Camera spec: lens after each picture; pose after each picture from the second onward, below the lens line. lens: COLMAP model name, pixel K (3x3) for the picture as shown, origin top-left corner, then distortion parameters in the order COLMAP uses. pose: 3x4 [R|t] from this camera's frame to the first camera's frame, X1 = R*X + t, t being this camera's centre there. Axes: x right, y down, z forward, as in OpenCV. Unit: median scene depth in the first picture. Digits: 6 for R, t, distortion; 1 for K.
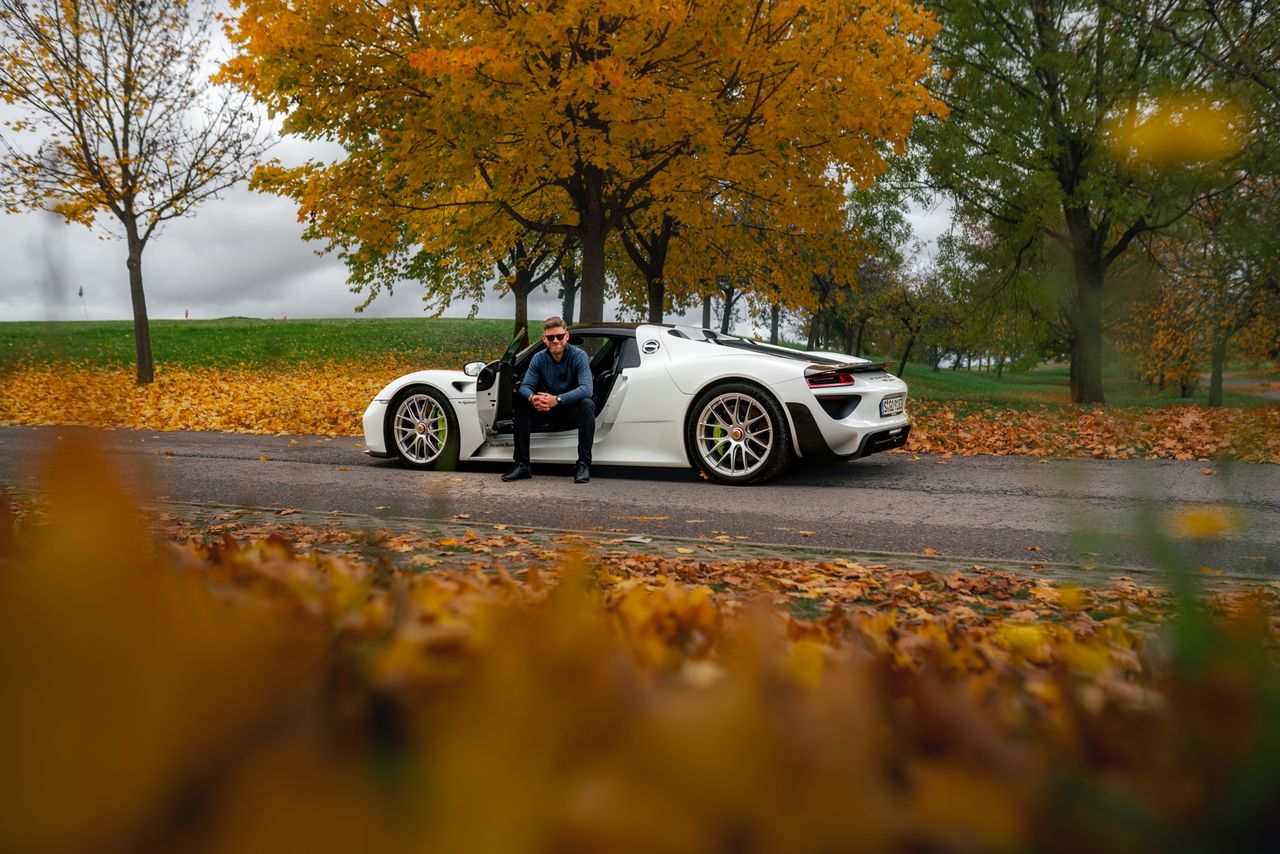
lens RADIAL K [[1250.8, 0, 640.0], [0, 1250.8, 427.0], [0, 0, 1]] dist [-0.005058, 0.018760]
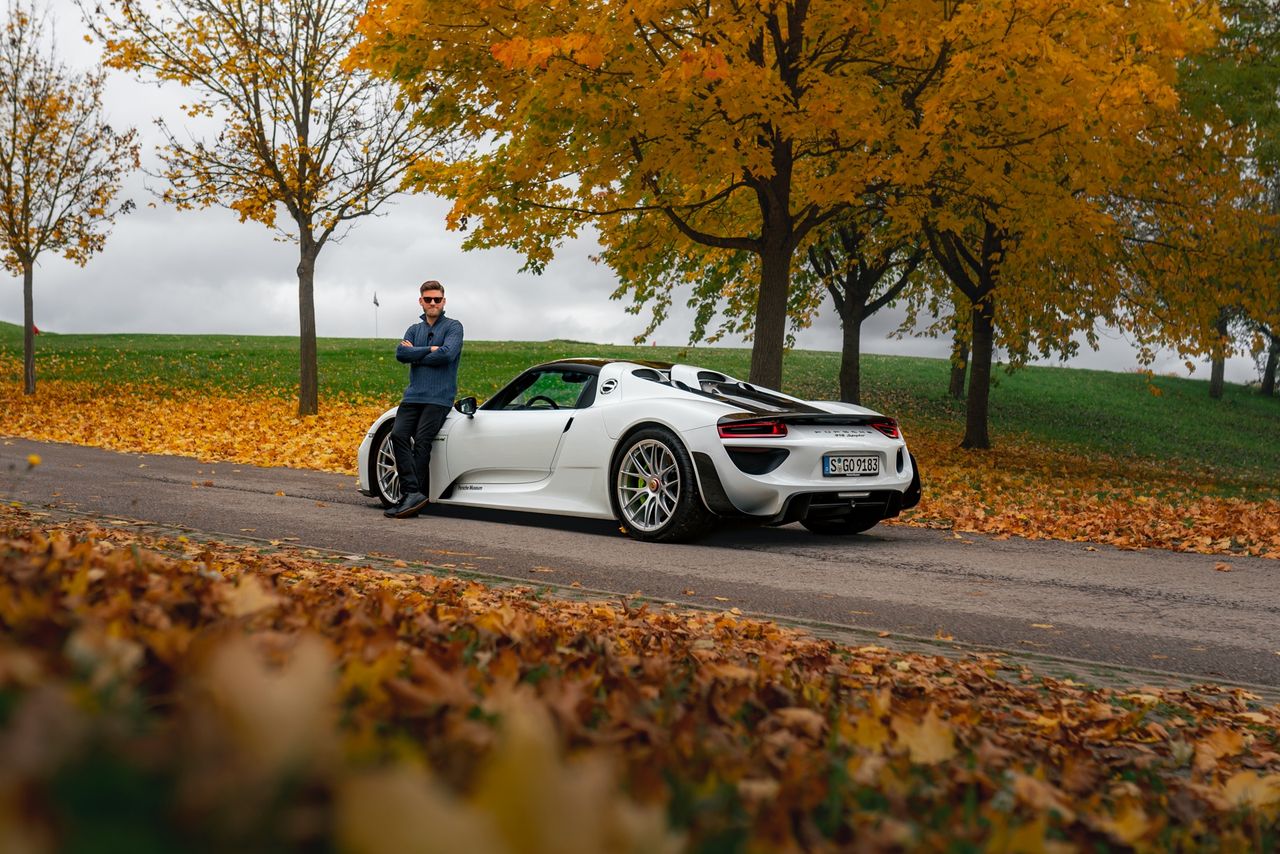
lens RADIAL K [[1917.2, 0, 640.0], [0, 1917.2, 427.0], [0, 0, 1]] dist [0.007510, -0.023582]
pose [[0.945565, 0.049287, -0.321678, 0.232764], [-0.064830, 0.997181, -0.037780, 0.007651], [0.318909, 0.056578, 0.946095, -0.142858]]
